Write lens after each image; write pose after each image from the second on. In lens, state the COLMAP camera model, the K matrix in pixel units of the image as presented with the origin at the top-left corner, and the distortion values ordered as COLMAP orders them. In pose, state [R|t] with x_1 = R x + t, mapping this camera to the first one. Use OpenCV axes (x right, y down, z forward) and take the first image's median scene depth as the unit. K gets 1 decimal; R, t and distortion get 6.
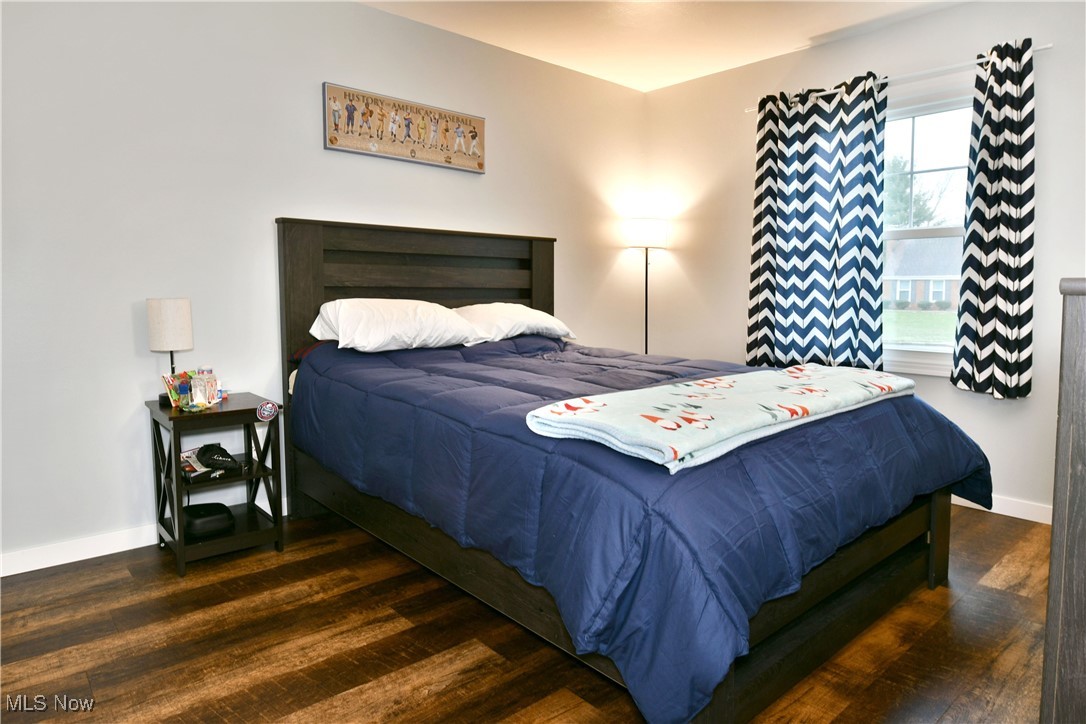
lens RADIAL K [[657.3, 0, 531.9], [0, 657.3, 325.2], [0, 0, 1]] dist [-0.011995, -0.005065]
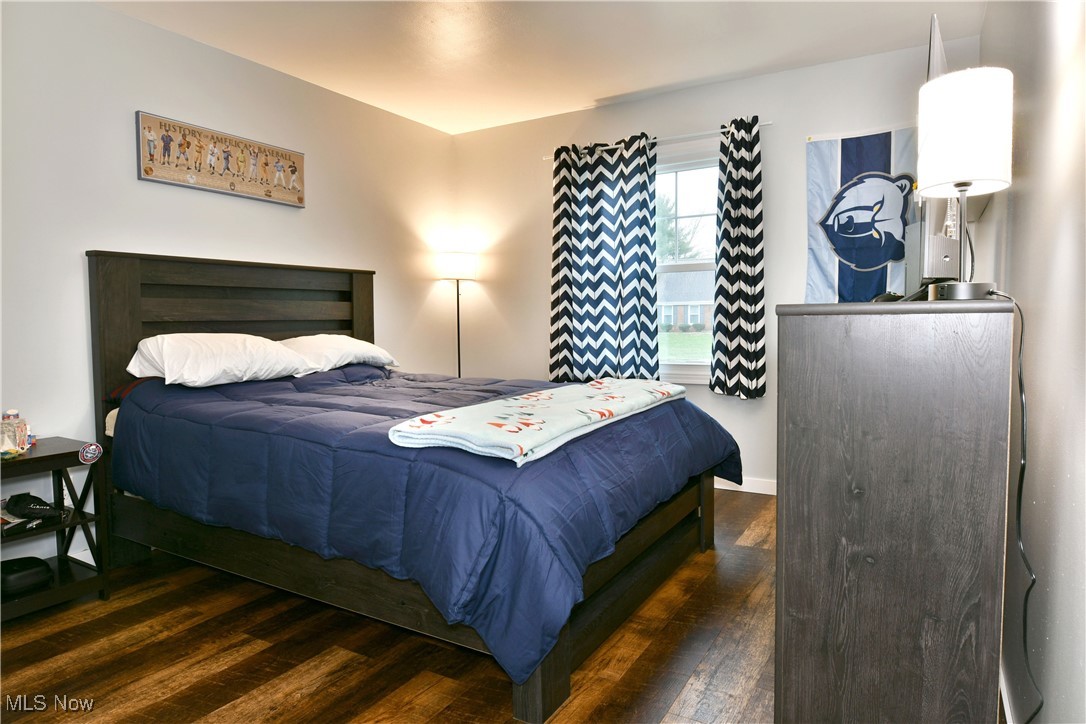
lens RADIAL K [[657.3, 0, 535.4], [0, 657.3, 361.4], [0, 0, 1]] dist [-0.011995, -0.005065]
pose [[0.949656, -0.039885, 0.310746, -0.072368], [0.036632, 0.999196, 0.016299, 0.005019], [-0.311147, -0.004095, 0.950353, -0.099694]]
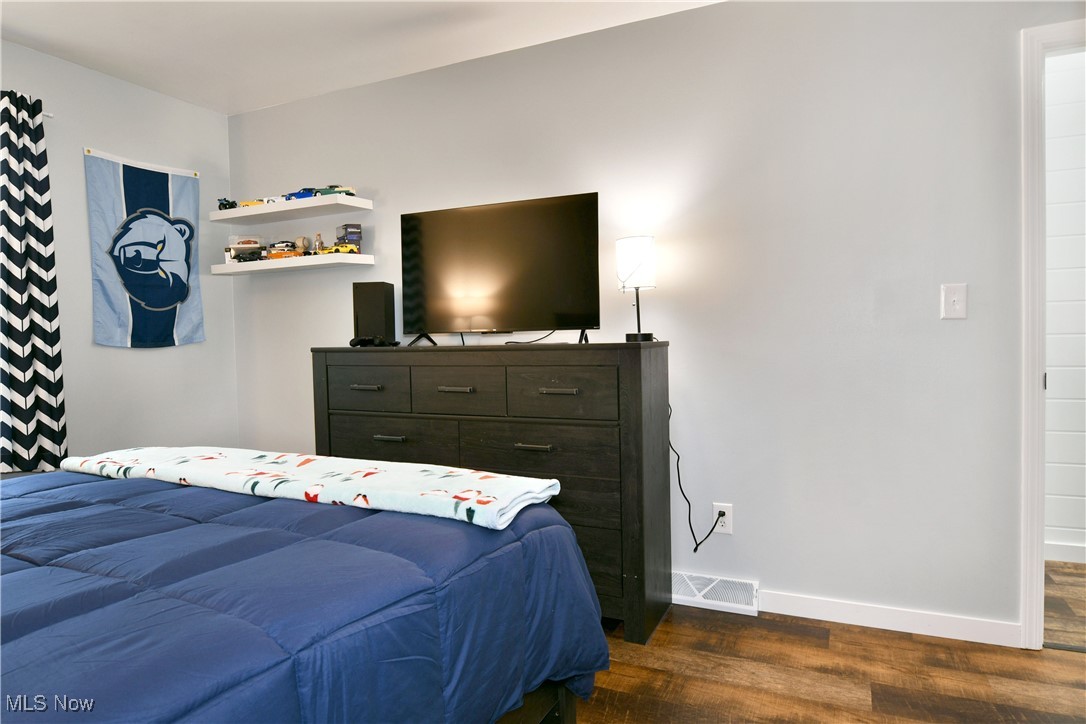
lens RADIAL K [[657.3, 0, 542.9], [0, 657.3, 363.3], [0, 0, 1]] dist [-0.011995, -0.005065]
pose [[-0.397704, -0.028211, 0.917080, -0.487226], [0.071651, 0.995520, 0.061697, -0.055596], [-0.914712, 0.090247, -0.393901, 0.791123]]
